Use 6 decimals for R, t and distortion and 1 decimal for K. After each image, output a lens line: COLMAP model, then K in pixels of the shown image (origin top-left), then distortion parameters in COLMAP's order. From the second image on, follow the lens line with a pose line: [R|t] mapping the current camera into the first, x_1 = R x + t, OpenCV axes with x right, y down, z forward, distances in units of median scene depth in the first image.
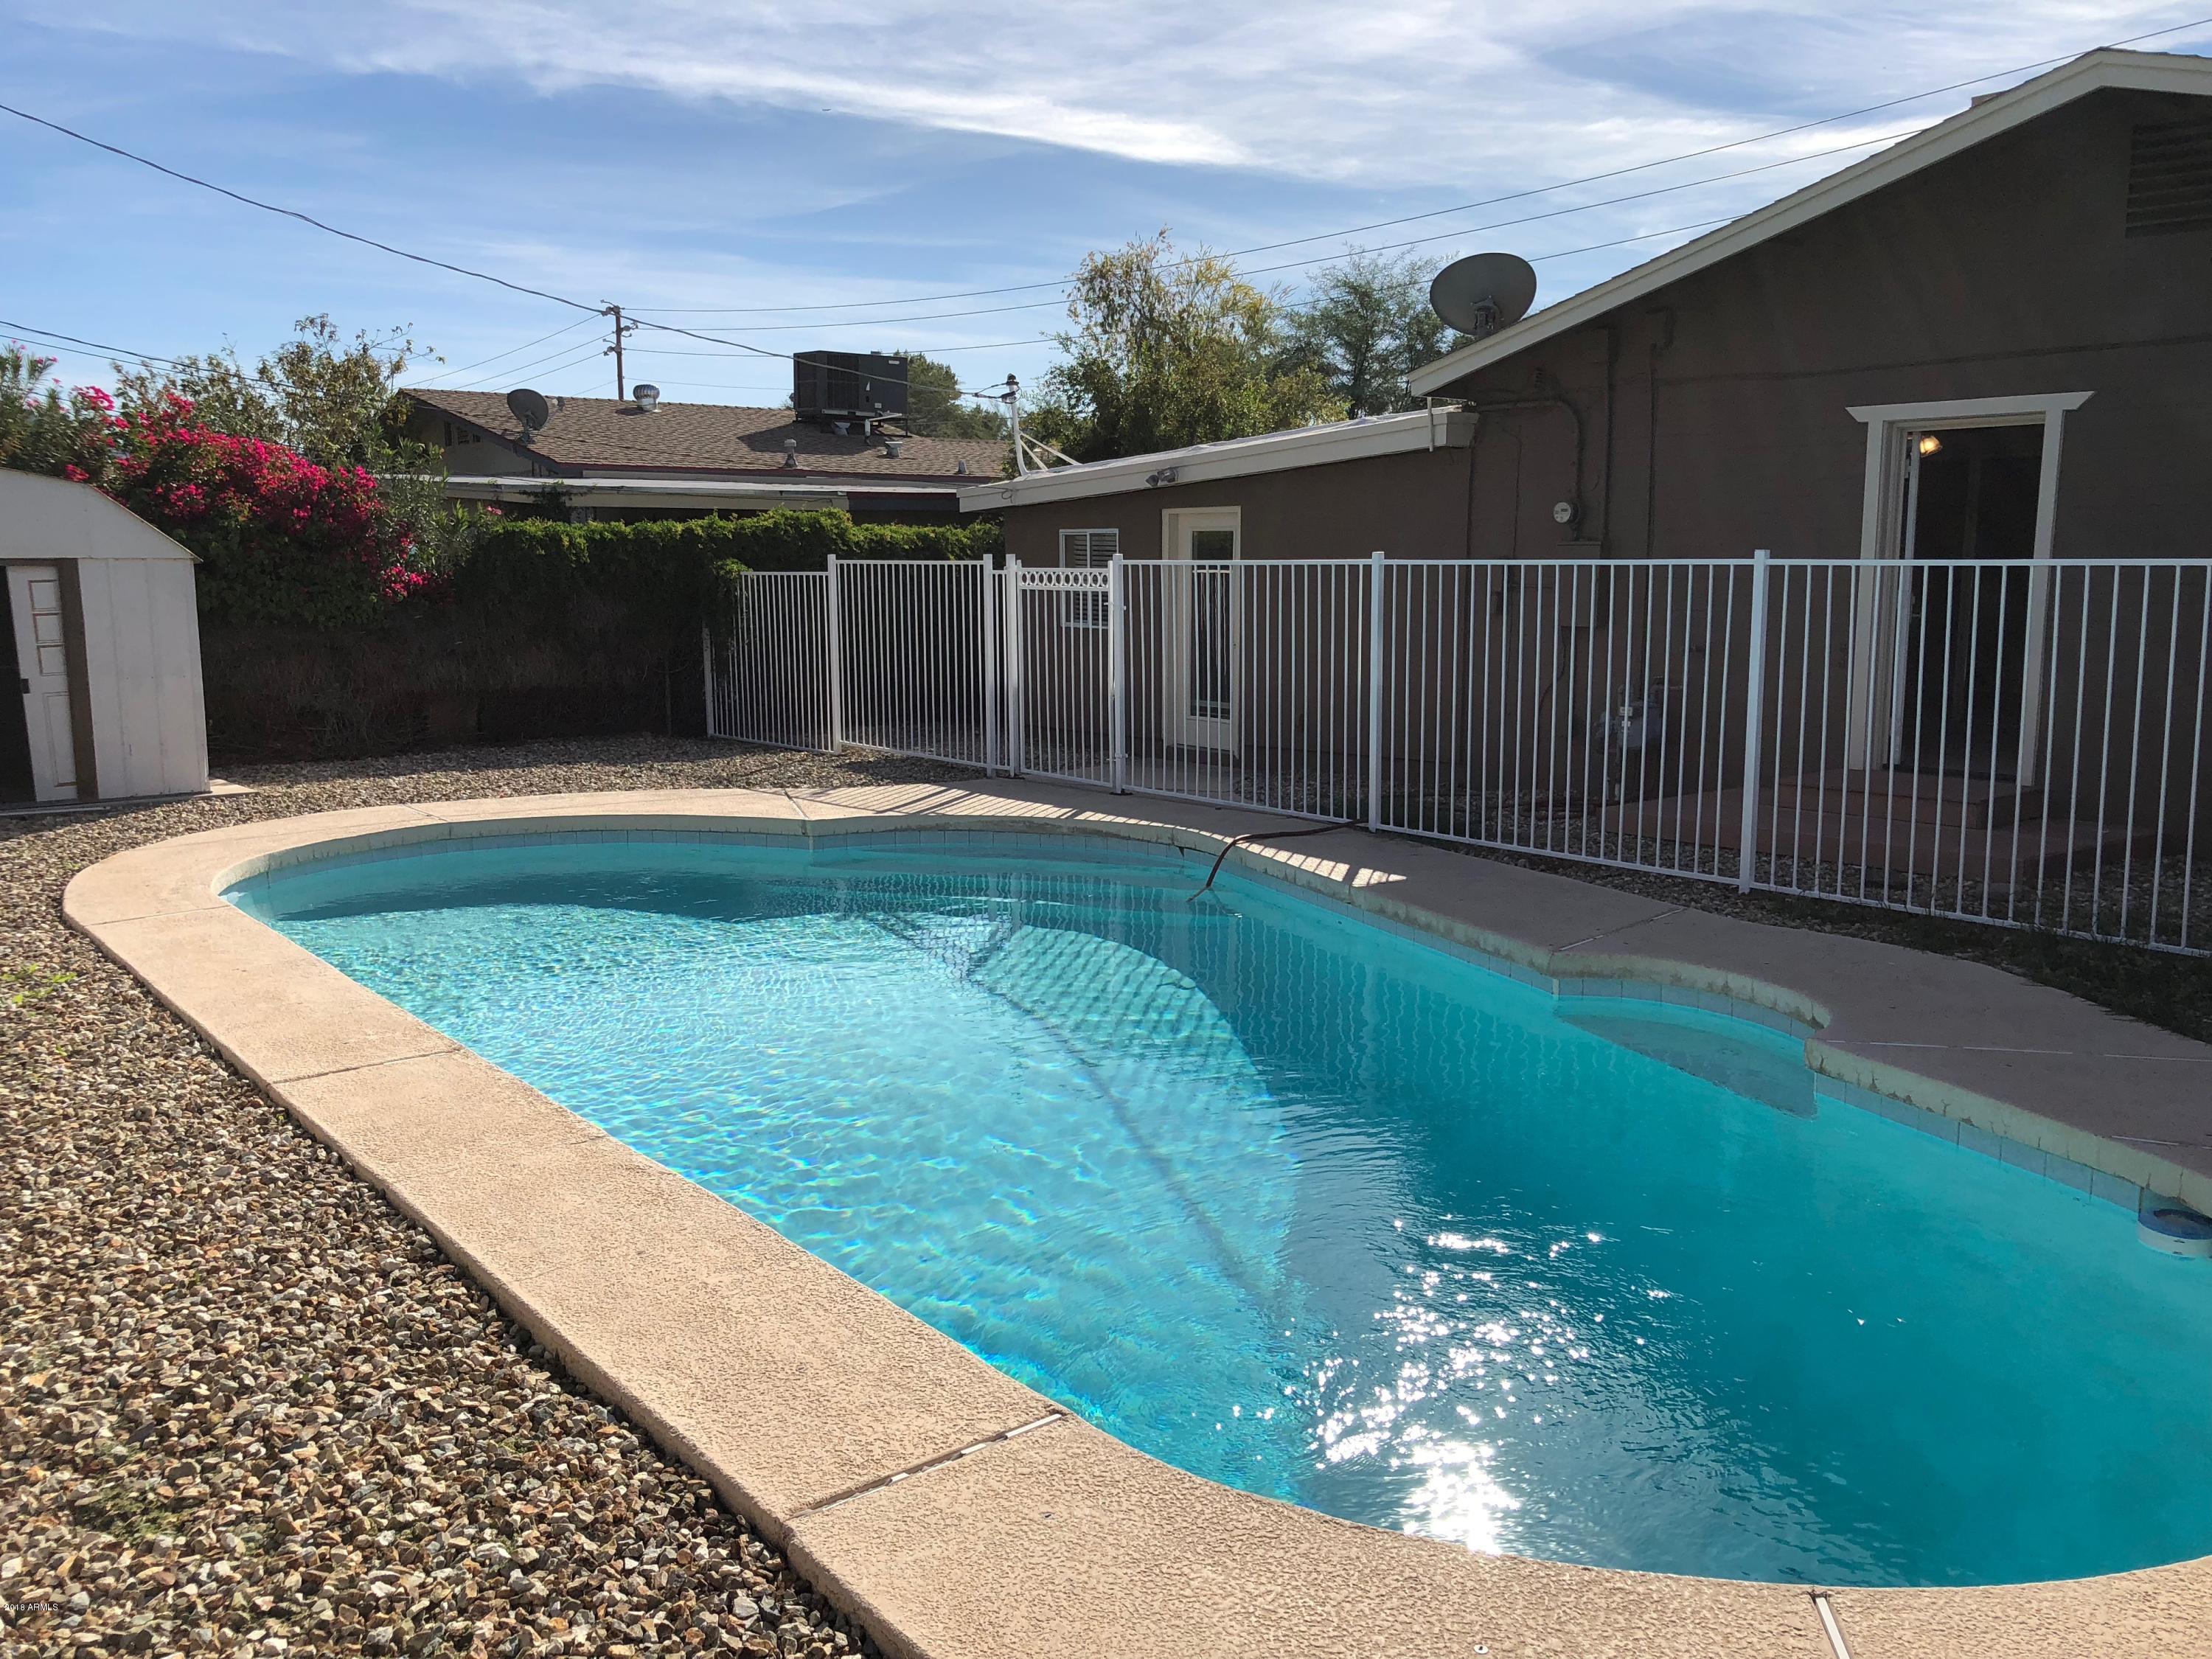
lens RADIAL K [[1812.3, 0, 1108.2], [0, 1812.3, 796.9], [0, 0, 1]] dist [0.046519, -0.003728]
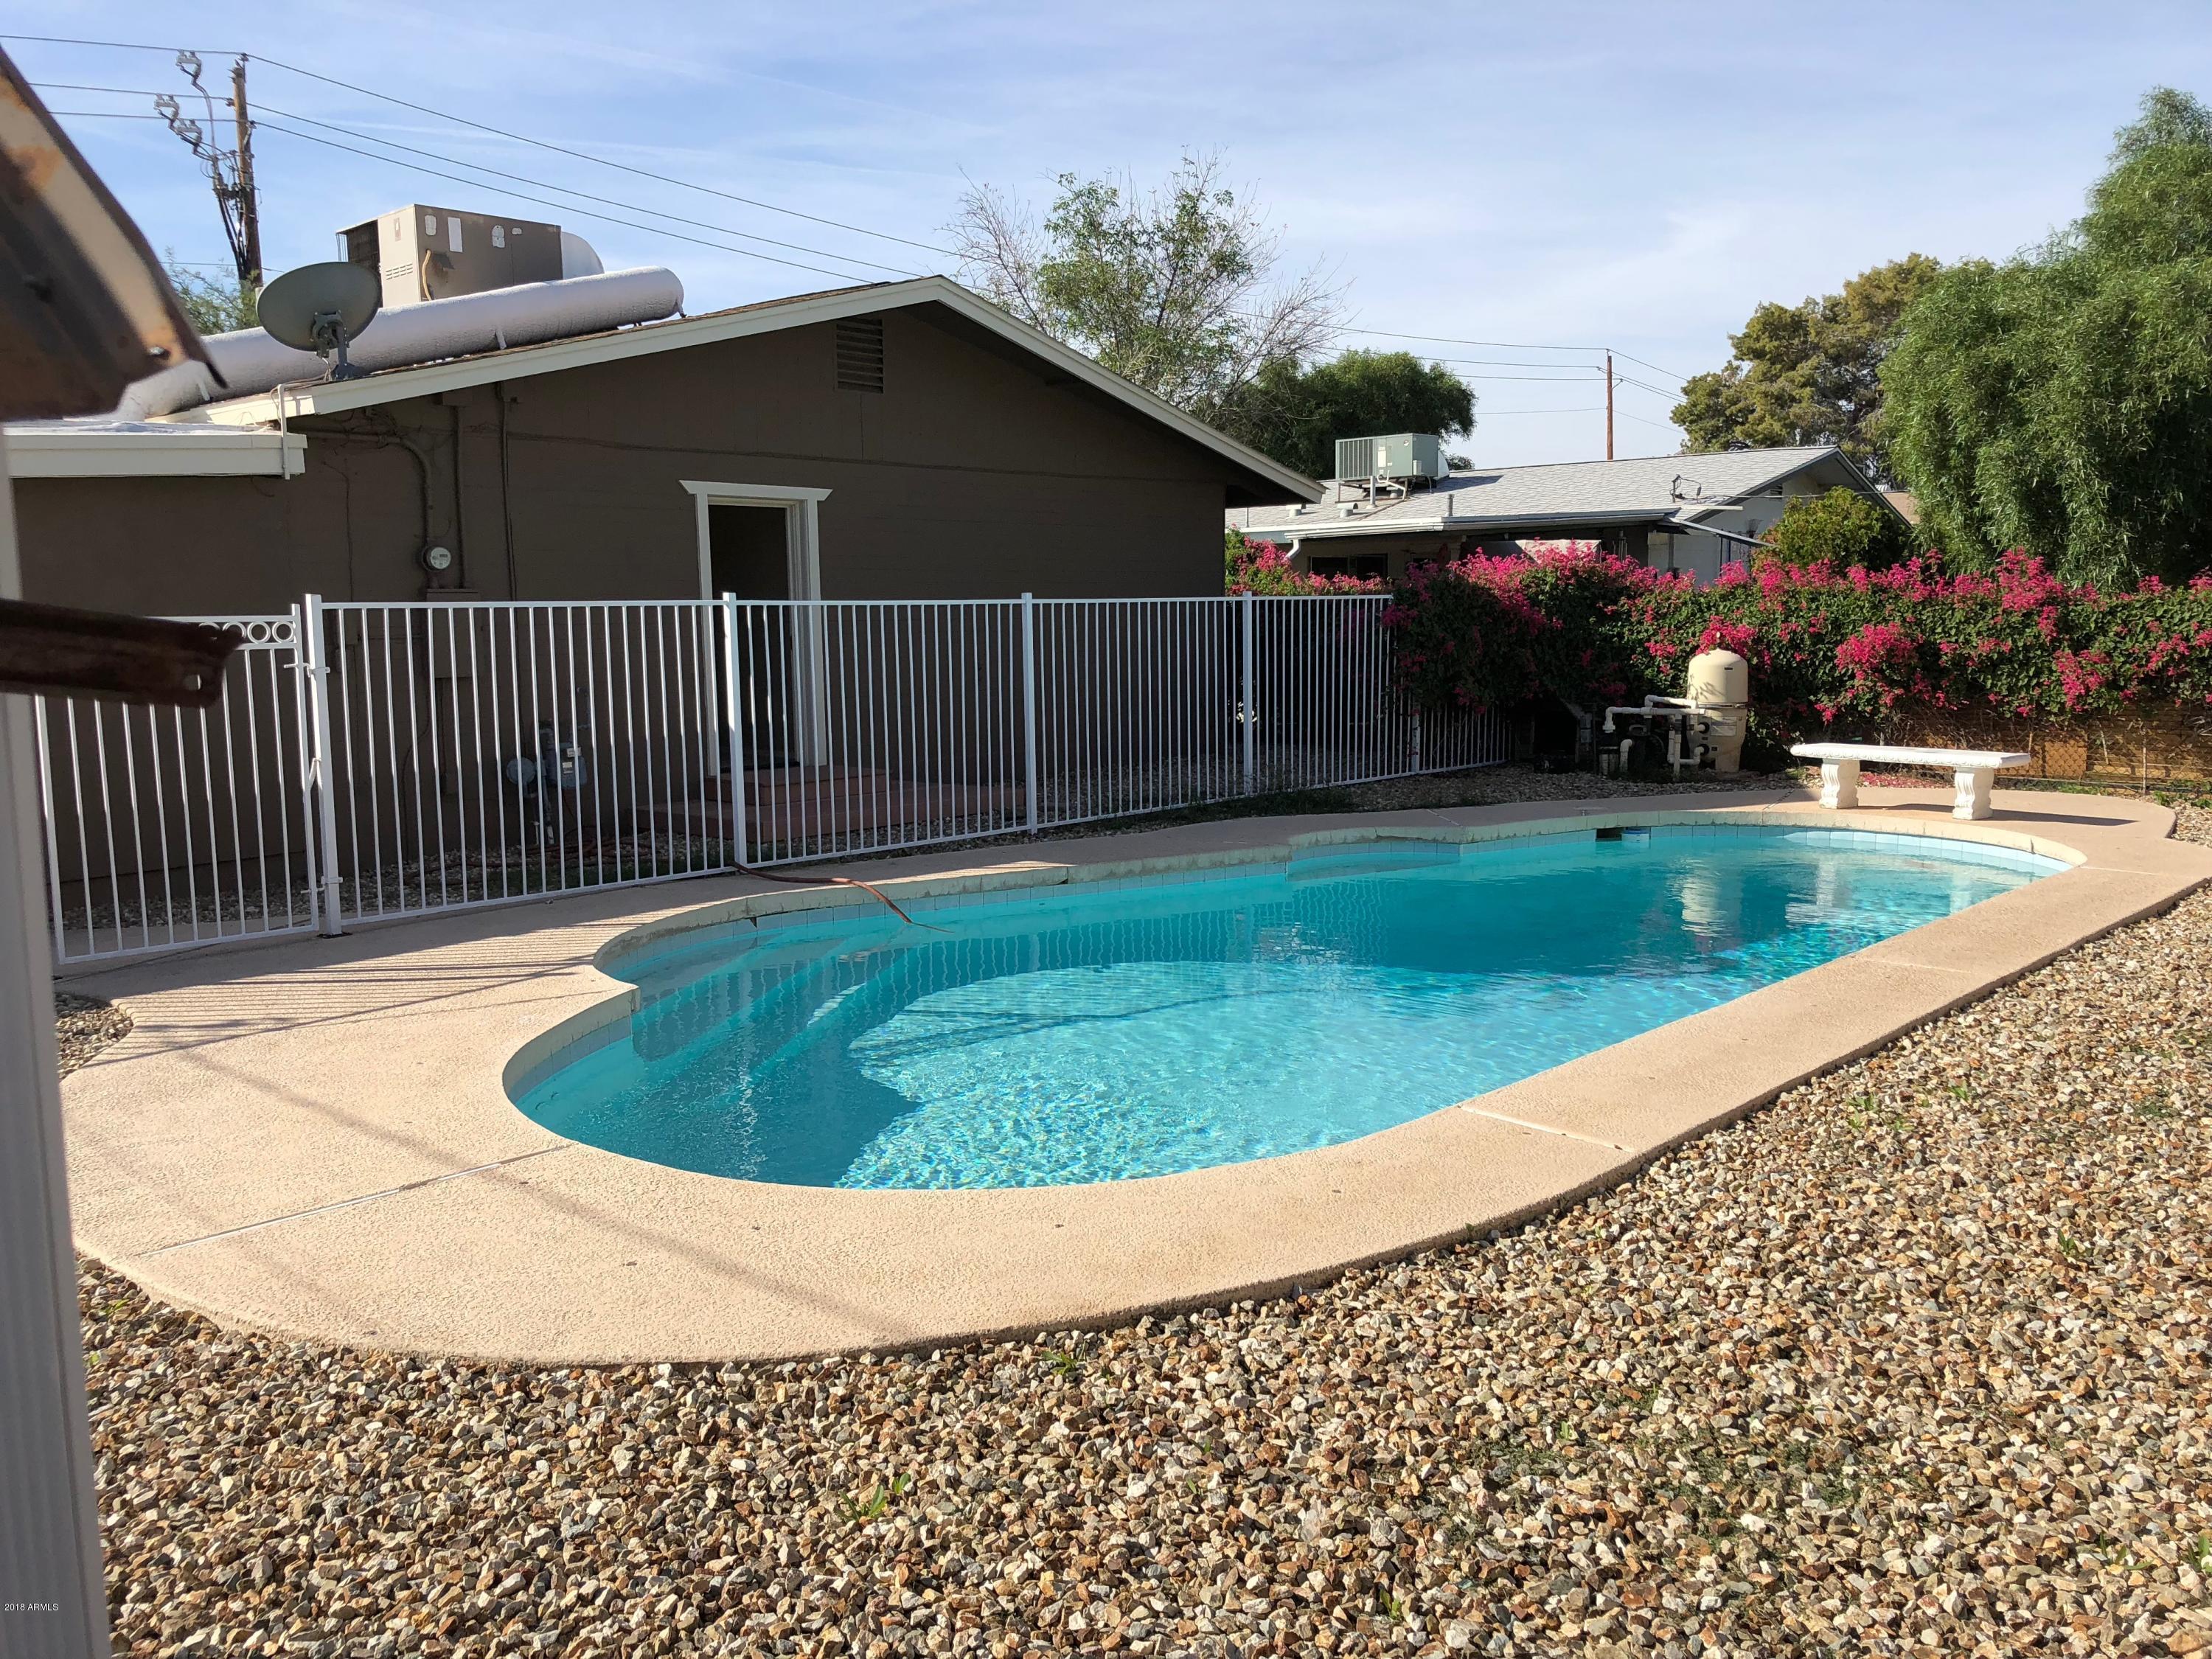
lens RADIAL K [[1812.3, 0, 1108.2], [0, 1812.3, 796.9], [0, 0, 1]] dist [0.046519, -0.003728]
pose [[-0.173670, -0.107002, 0.978974, -0.743072], [0.133781, 0.982301, 0.131098, -0.107831], [-0.975675, 0.153736, -0.156282, 0.817789]]
